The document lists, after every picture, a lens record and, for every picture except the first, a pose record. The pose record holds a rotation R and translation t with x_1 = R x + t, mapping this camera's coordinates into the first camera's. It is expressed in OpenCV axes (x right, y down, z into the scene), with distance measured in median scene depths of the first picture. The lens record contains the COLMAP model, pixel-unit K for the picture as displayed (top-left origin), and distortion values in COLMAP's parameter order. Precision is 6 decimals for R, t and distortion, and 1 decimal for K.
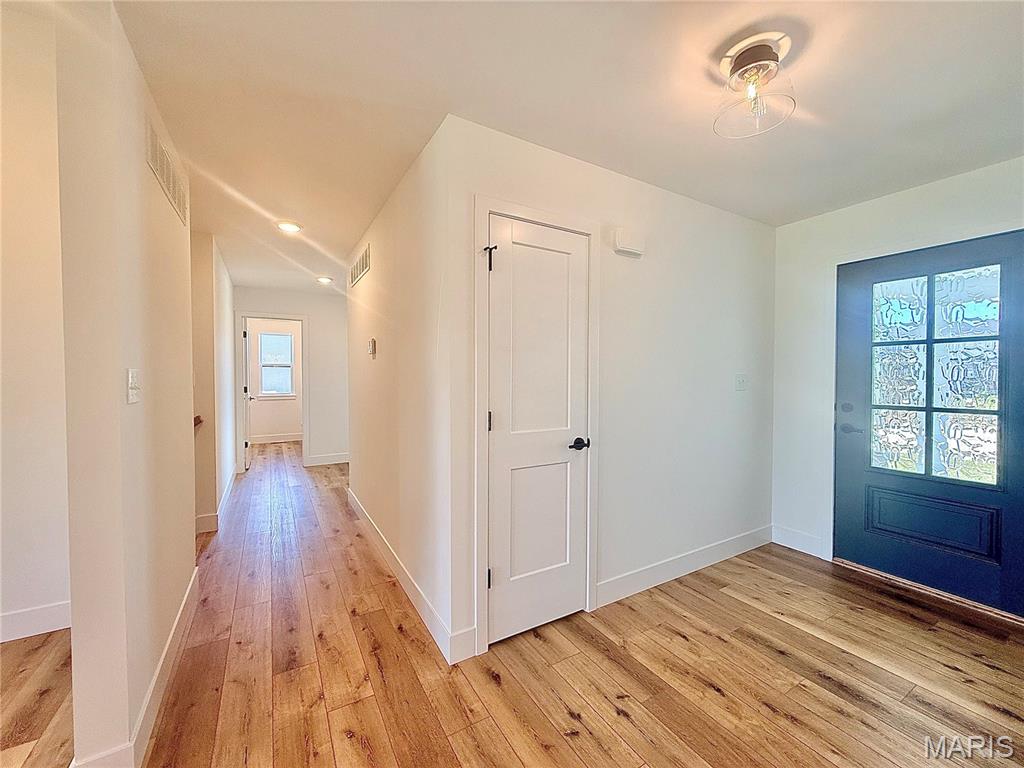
lens RADIAL K [[406.5, 0, 517.0], [0, 406.5, 384.5], [0, 0, 1]] dist [-0.001000, 0.000088]
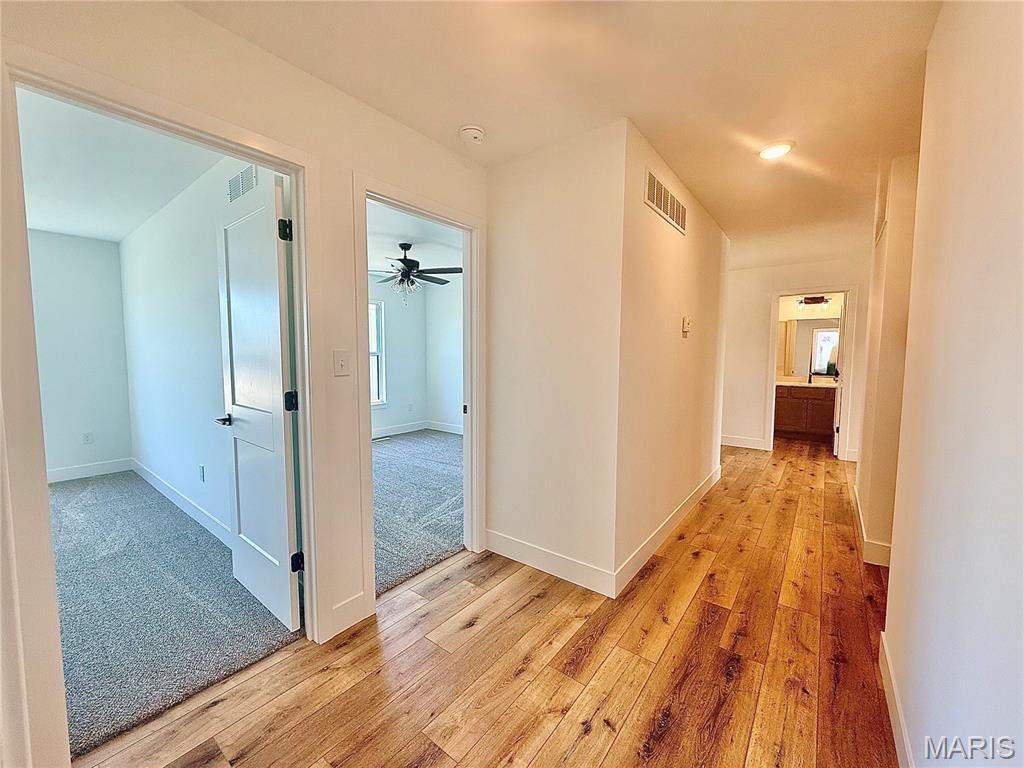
lens RADIAL K [[406.5, 0, 512.8], [0, 406.5, 380.2], [0, 0, 1]] dist [-0.001000, 0.000088]
pose [[-0.357524, -0.069627, 0.931305, -1.340751], [0.014437, 0.996686, 0.080057, -0.047724], [-0.933792, 0.042068, -0.355334, 2.092074]]
